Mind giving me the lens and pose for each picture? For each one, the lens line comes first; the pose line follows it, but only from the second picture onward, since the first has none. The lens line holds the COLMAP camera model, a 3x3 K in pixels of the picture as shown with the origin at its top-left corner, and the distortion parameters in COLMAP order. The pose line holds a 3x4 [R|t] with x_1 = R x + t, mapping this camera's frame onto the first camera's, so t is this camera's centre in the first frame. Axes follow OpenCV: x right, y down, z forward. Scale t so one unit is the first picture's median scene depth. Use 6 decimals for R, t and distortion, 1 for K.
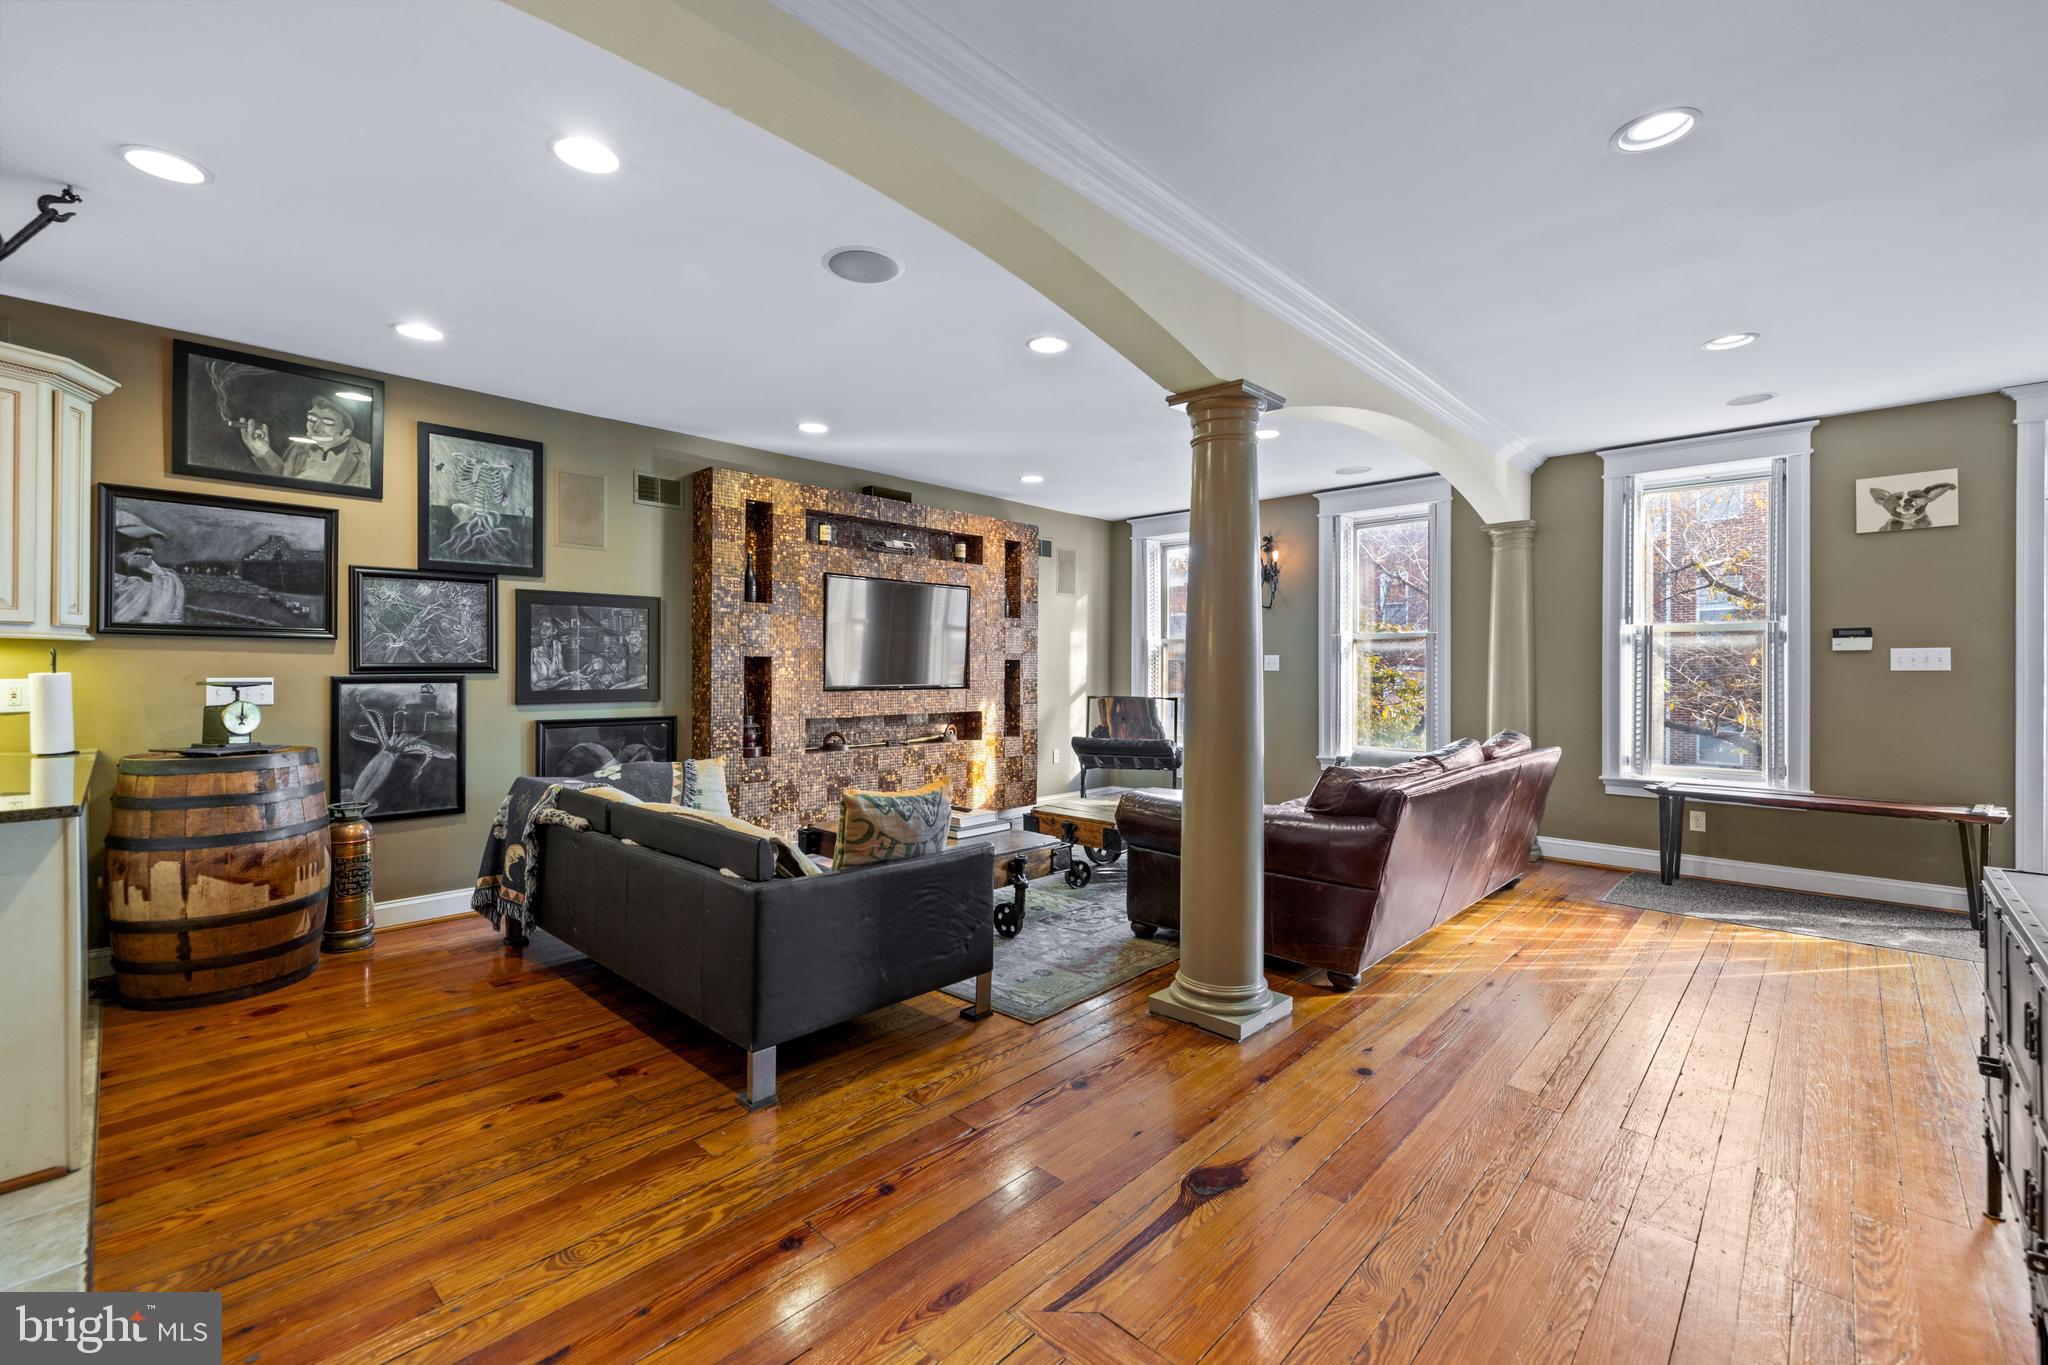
lens RADIAL K [[863.1, 0, 1015.1], [0, 863.1, 667.5], [0, 0, 1]] dist [0.003726, 0.000445]
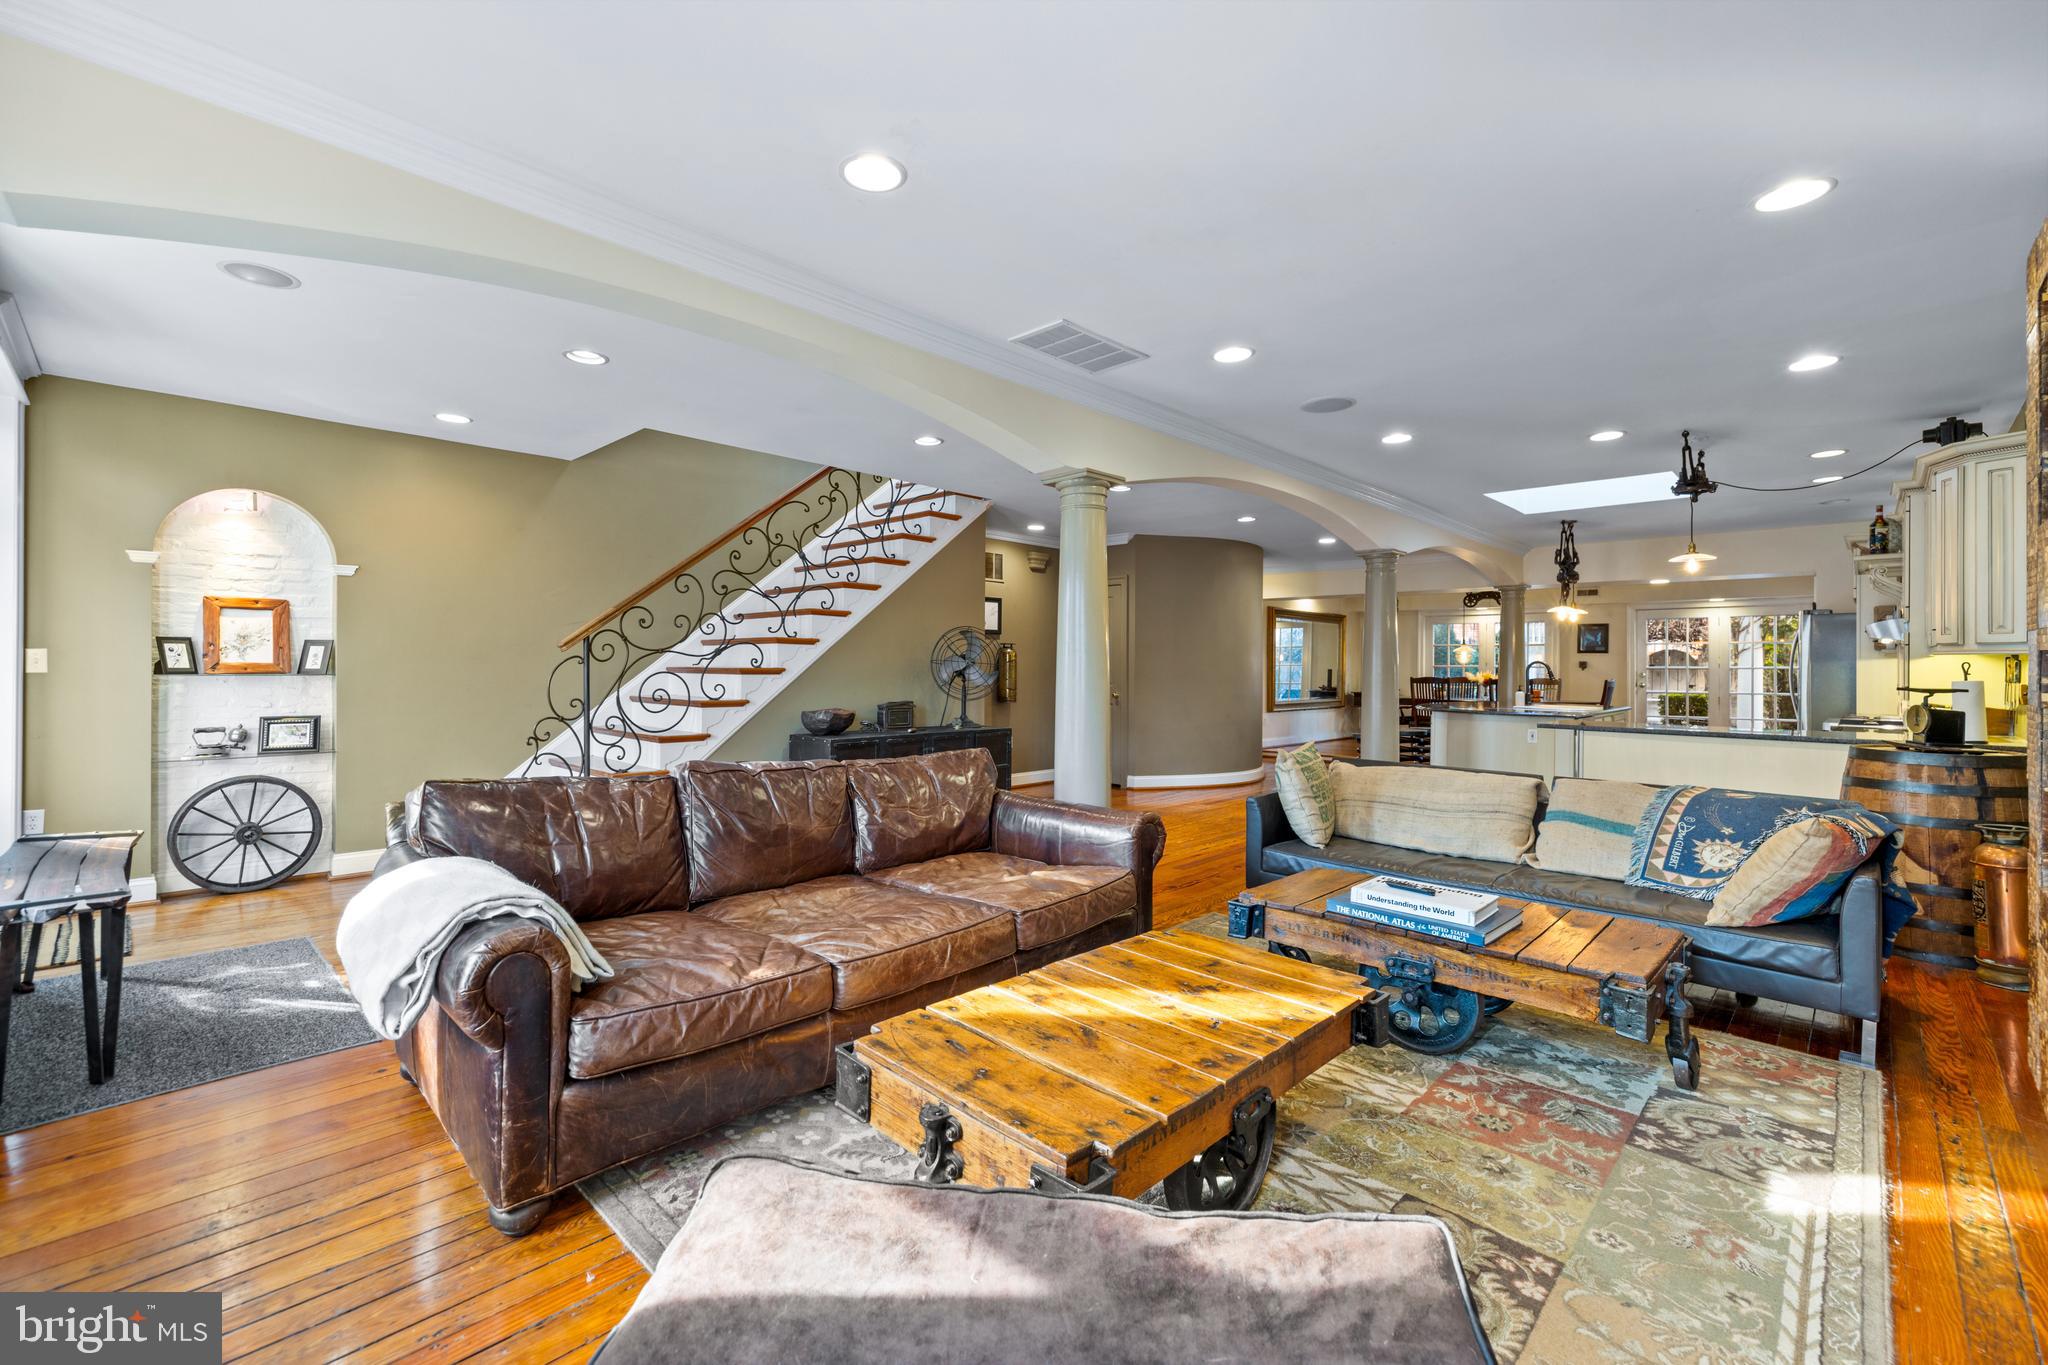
lens RADIAL K [[859.9, 0, 1010.1], [0, 859.9, 665.4], [0, 0, 1]] dist [0.001255, 0.001086]
pose [[-0.999820, -0.008894, 0.016738, 0.226270], [-0.008936, 0.999957, -0.002425, 0.000345], [-0.016716, -0.002574, -0.999857, 1.642712]]
